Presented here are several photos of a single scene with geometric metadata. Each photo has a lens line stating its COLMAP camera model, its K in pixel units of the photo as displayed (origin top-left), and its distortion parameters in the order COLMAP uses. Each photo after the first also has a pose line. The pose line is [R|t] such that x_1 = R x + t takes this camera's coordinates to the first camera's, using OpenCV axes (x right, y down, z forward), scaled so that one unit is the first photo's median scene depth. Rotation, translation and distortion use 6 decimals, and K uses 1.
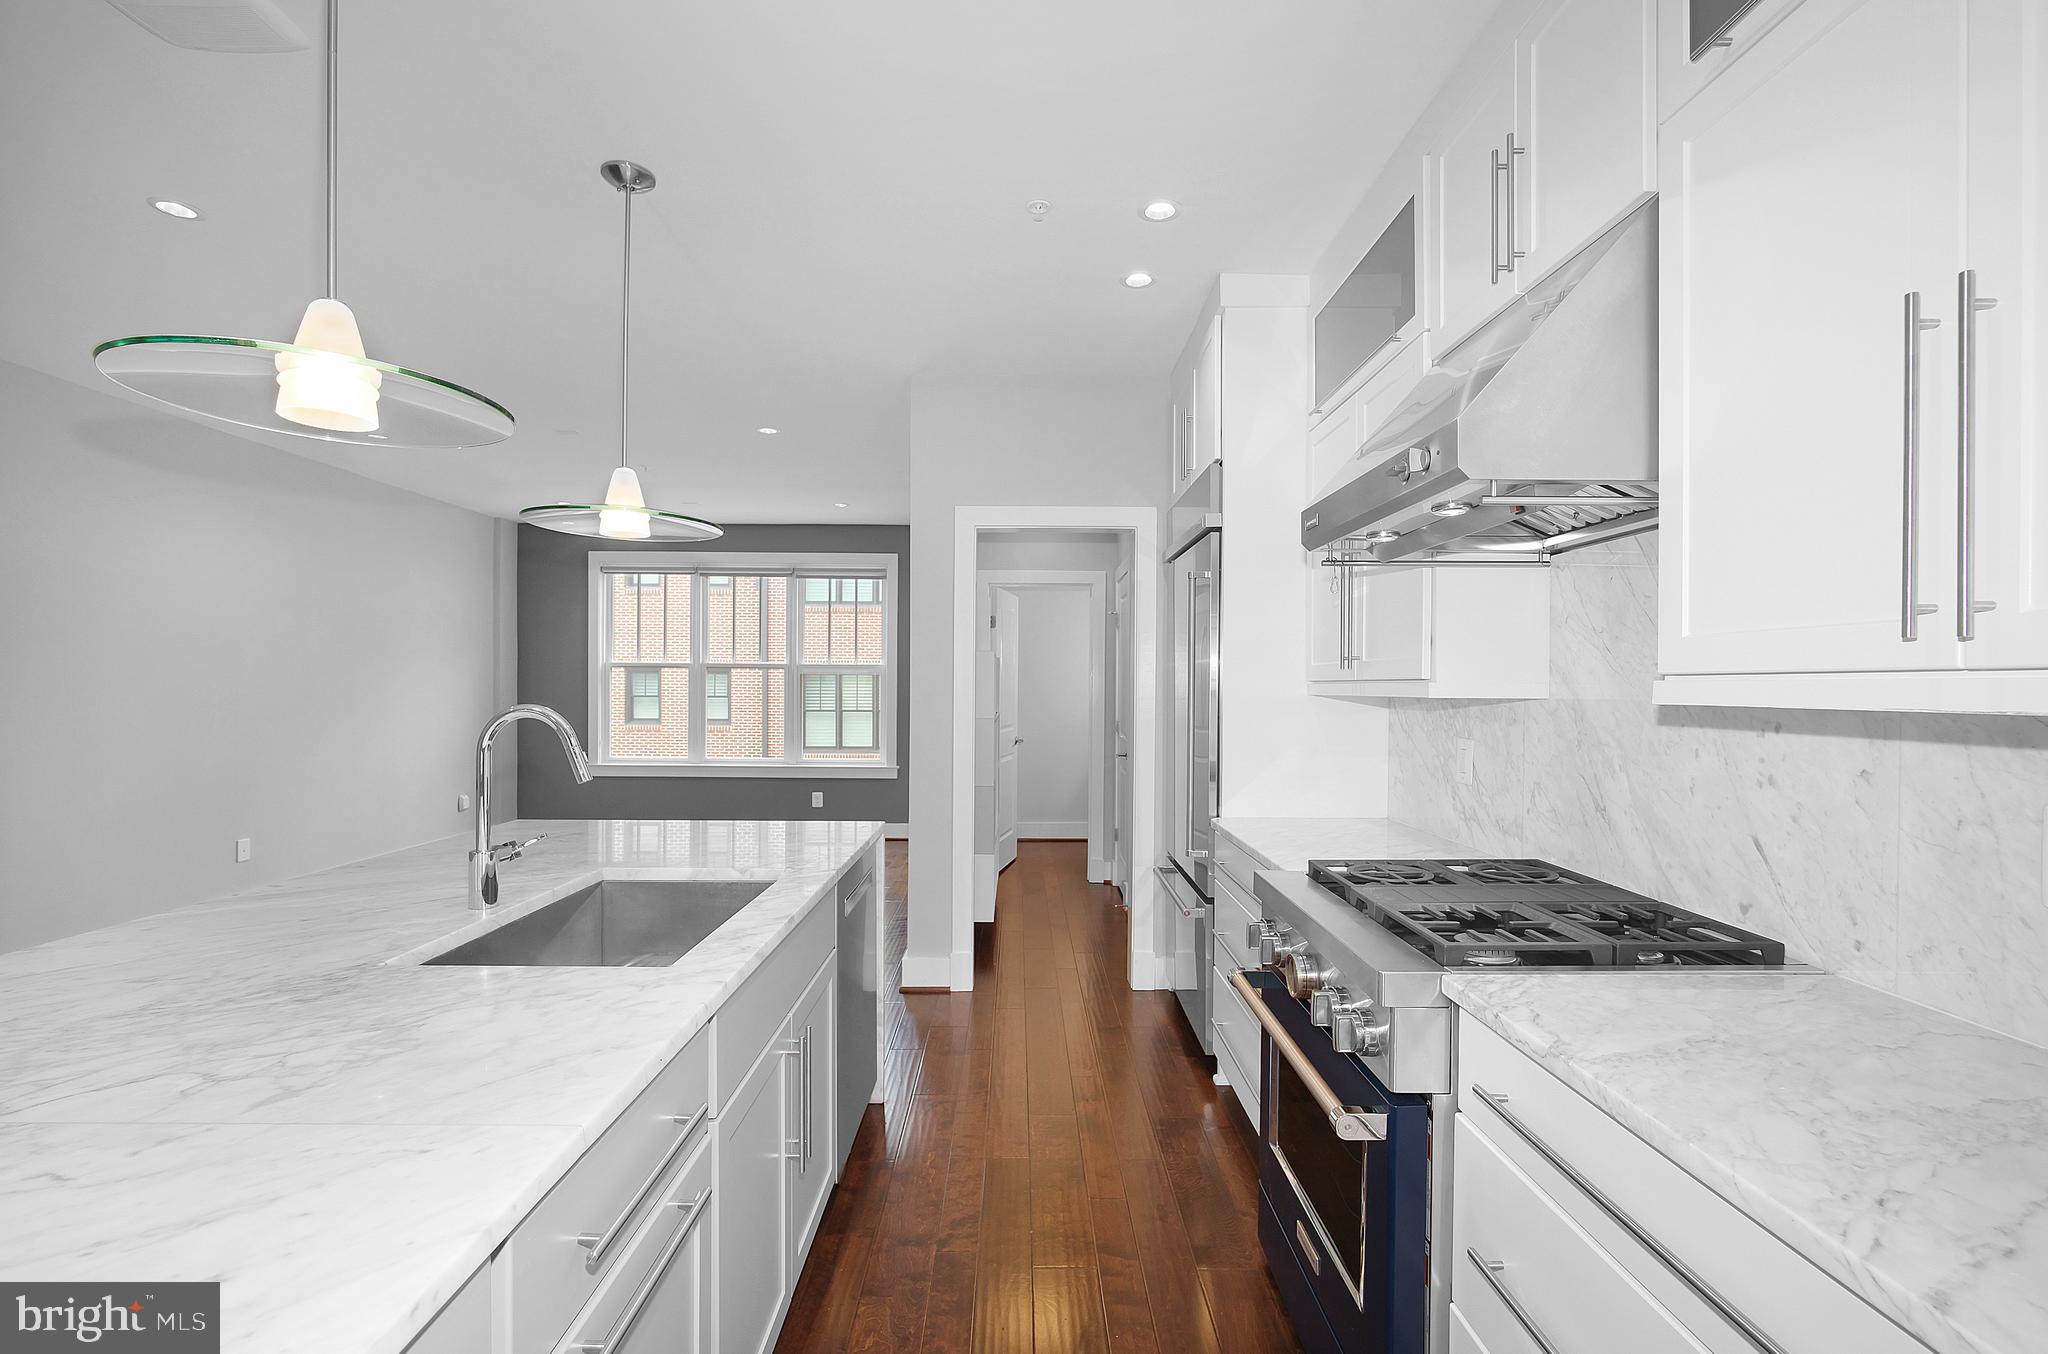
lens RADIAL K [[901.4, 0, 1022.8], [0, 901.4, 681.9], [0, 0, 1]] dist [-0.016400, -0.000027]
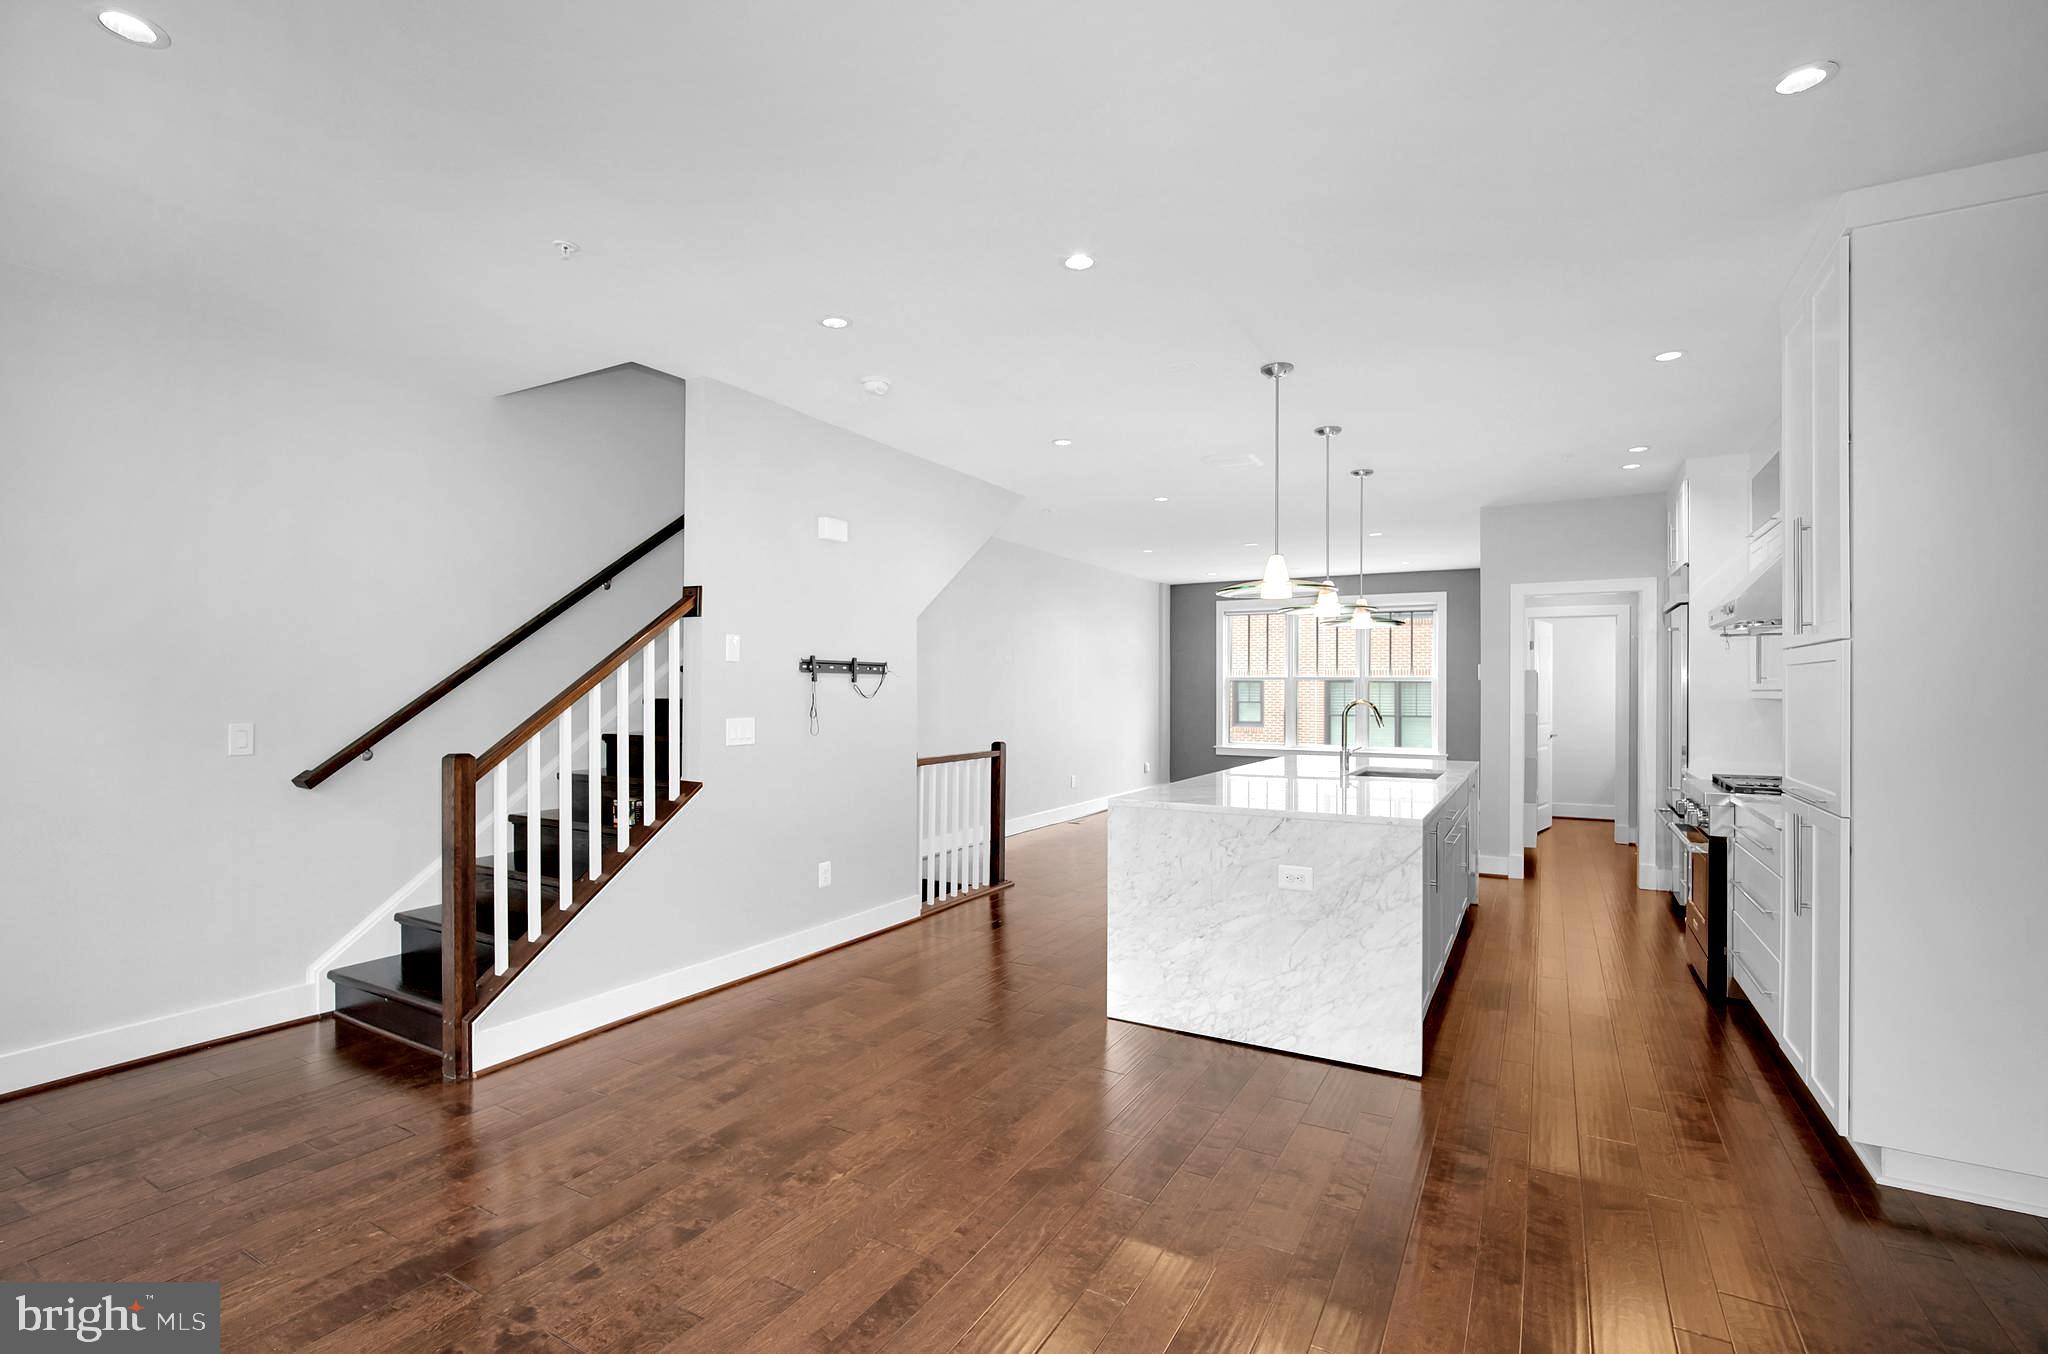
lens RADIAL K [[901.4, 0, 1022.8], [0, 901.4, 681.9], [0, 0, 1]] dist [-0.016400, -0.000027]
pose [[0.859156, -0.004218, -0.511697, -0.003125], [-0.000945, 0.999951, -0.009830, 0.000082], [0.511714, 0.008929, 0.859110, -1.195181]]
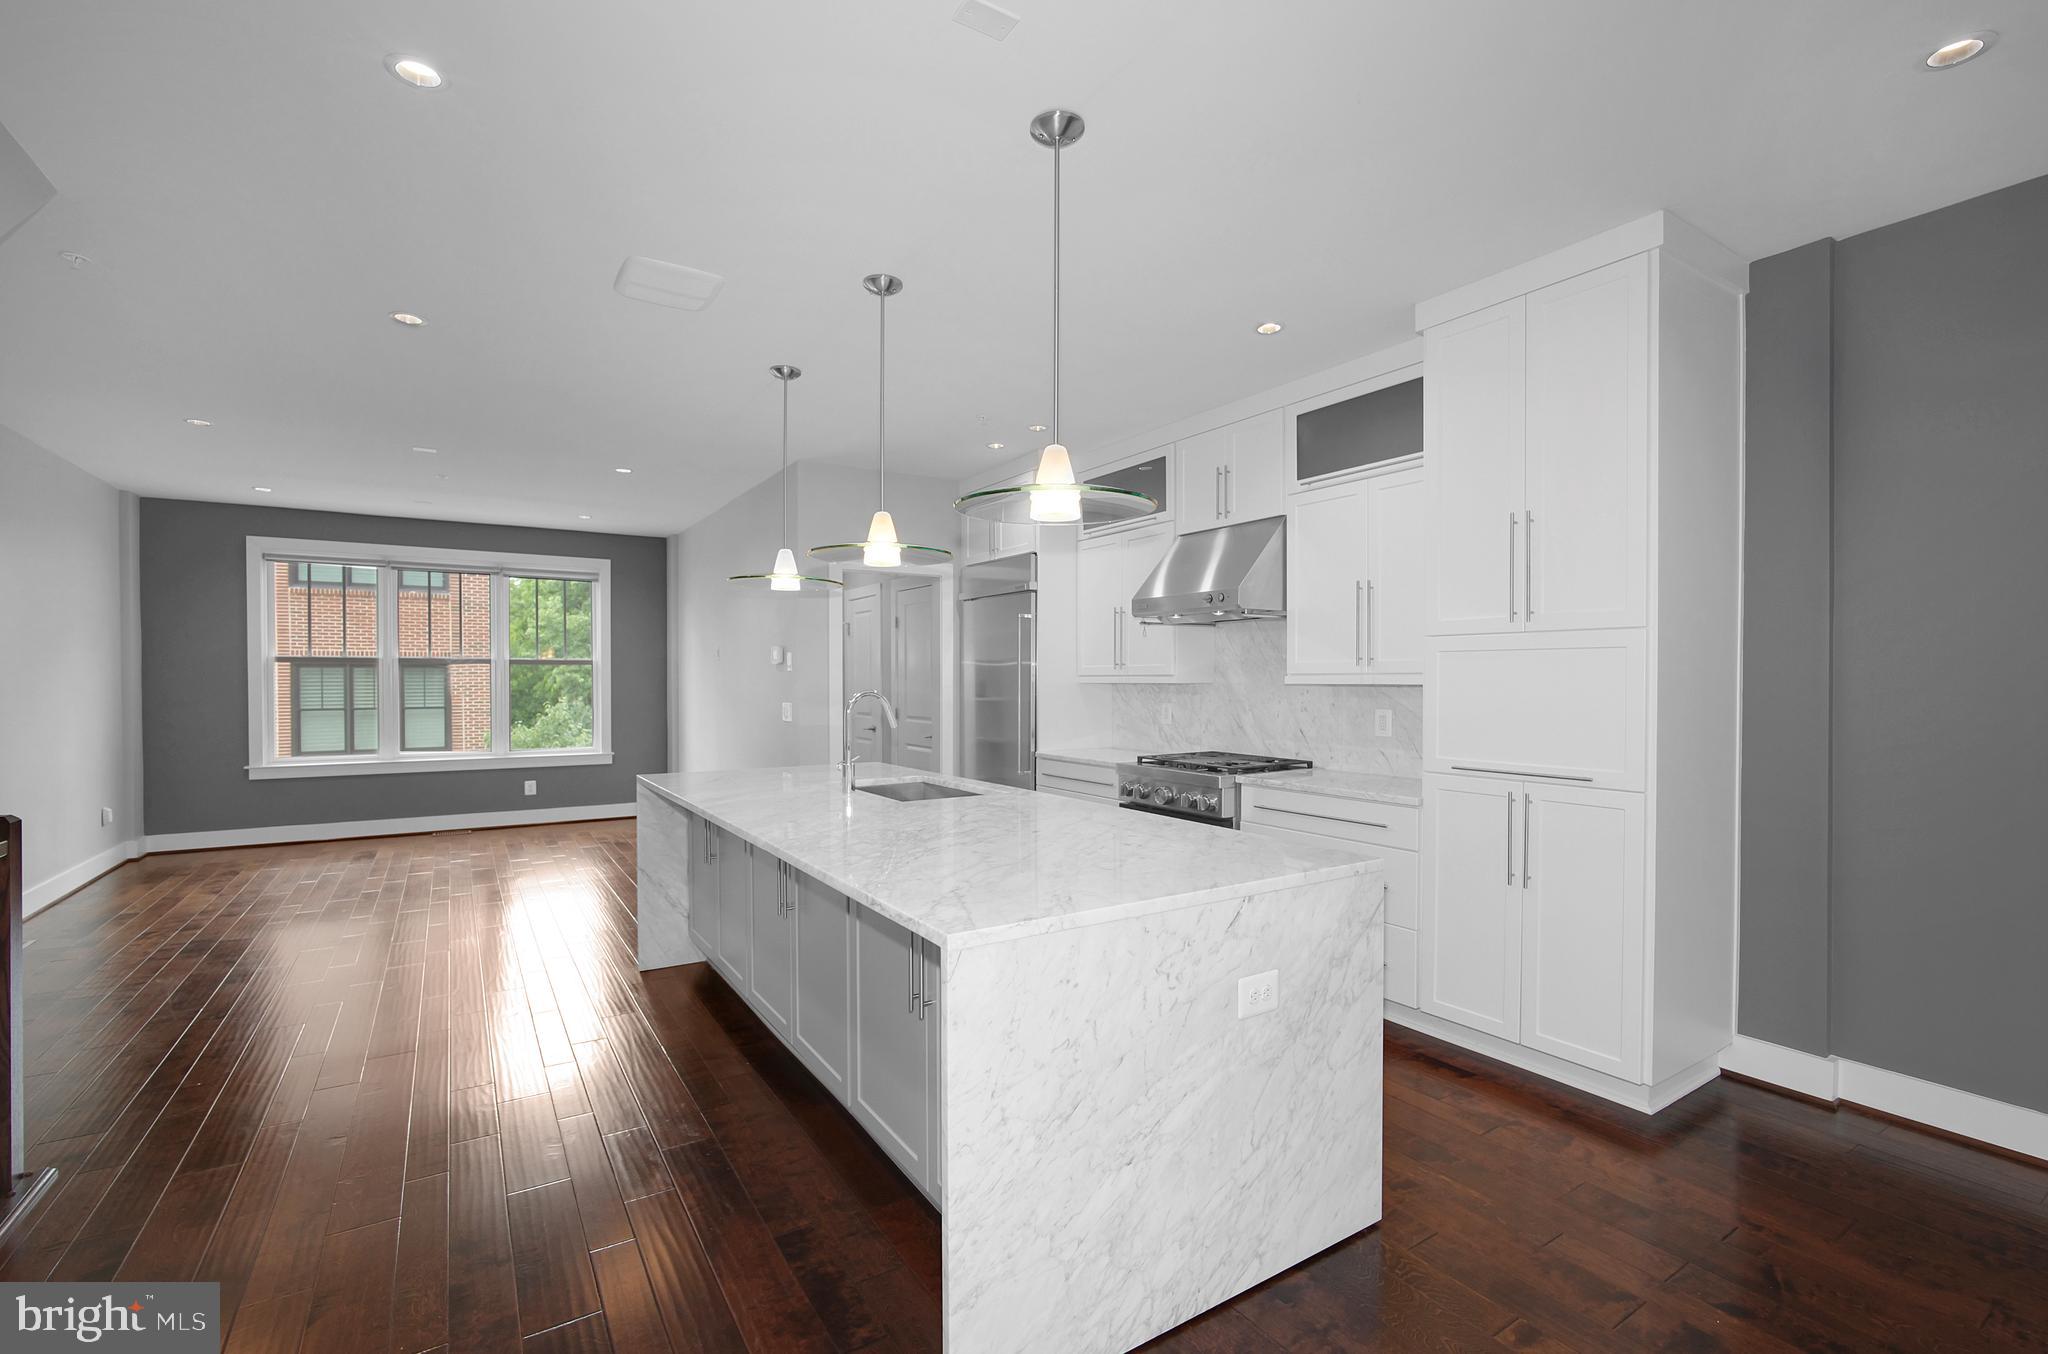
lens RADIAL K [[891.0, 0, 1024.0], [0, 891.0, 677.0], [0, 0, 1]] dist [-0.001708, 0.000010]
pose [[0.854431, -0.005082, 0.519540, -0.771261], [0.003232, 0.999985, 0.004467, -0.006159], [-0.519555, -0.002138, 0.854434, -0.537171]]
